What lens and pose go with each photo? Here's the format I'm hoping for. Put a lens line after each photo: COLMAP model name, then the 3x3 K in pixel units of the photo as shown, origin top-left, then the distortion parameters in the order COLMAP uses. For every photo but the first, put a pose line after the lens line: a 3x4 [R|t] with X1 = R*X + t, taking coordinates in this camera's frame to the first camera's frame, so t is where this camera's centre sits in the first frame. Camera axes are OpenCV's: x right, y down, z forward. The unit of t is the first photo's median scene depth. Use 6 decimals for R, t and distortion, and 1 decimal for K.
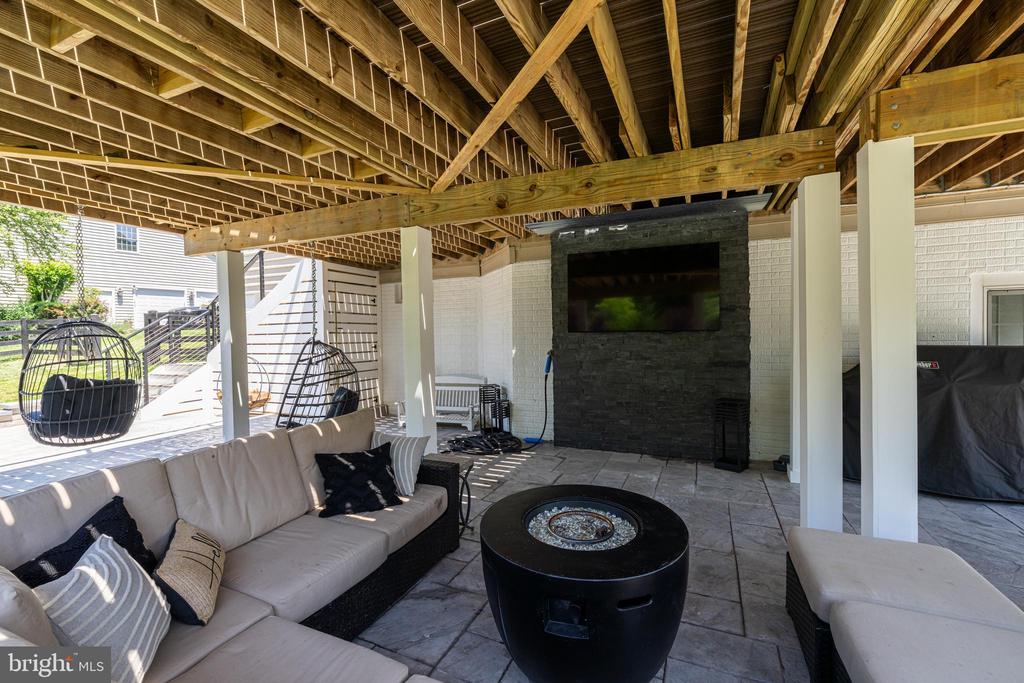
lens RADIAL K [[448.2, 0, 512.0], [0, 448.2, 341.5], [0, 0, 1]] dist [0.000047, -0.000009]
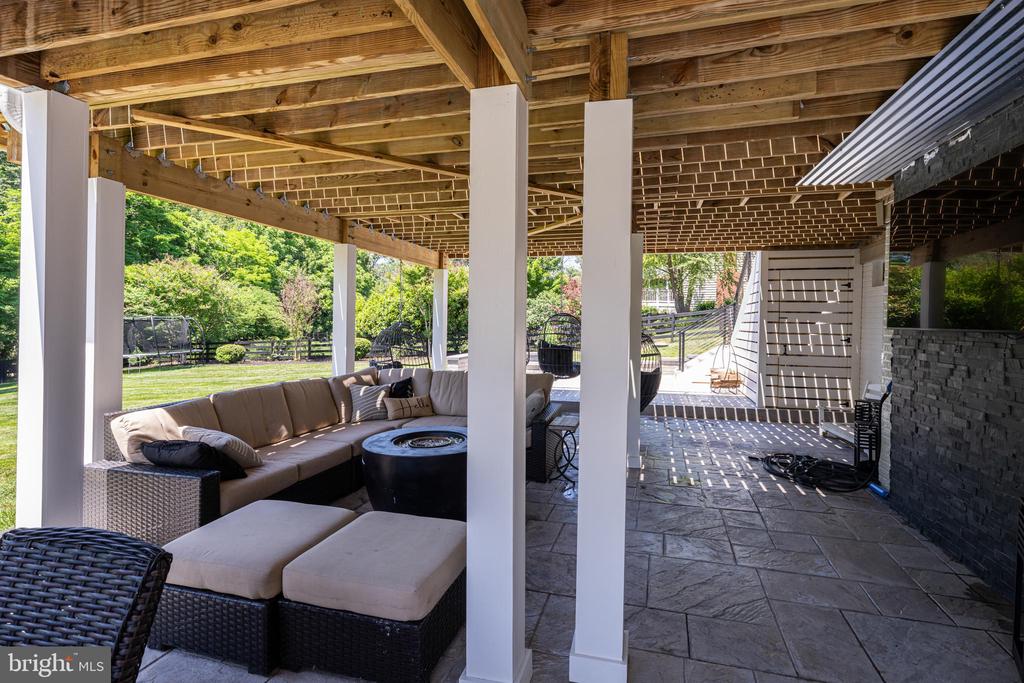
lens RADIAL K [[483.6, 0, 525.5], [0, 483.6, 324.6], [0, 0, 1]] dist [-0.000740, -0.000148]
pose [[0.137649, 0.022008, -0.990236, 0.747751], [-0.029342, 0.999405, 0.018133, -0.024062], [0.990046, 0.026560, 0.138213, 0.417841]]
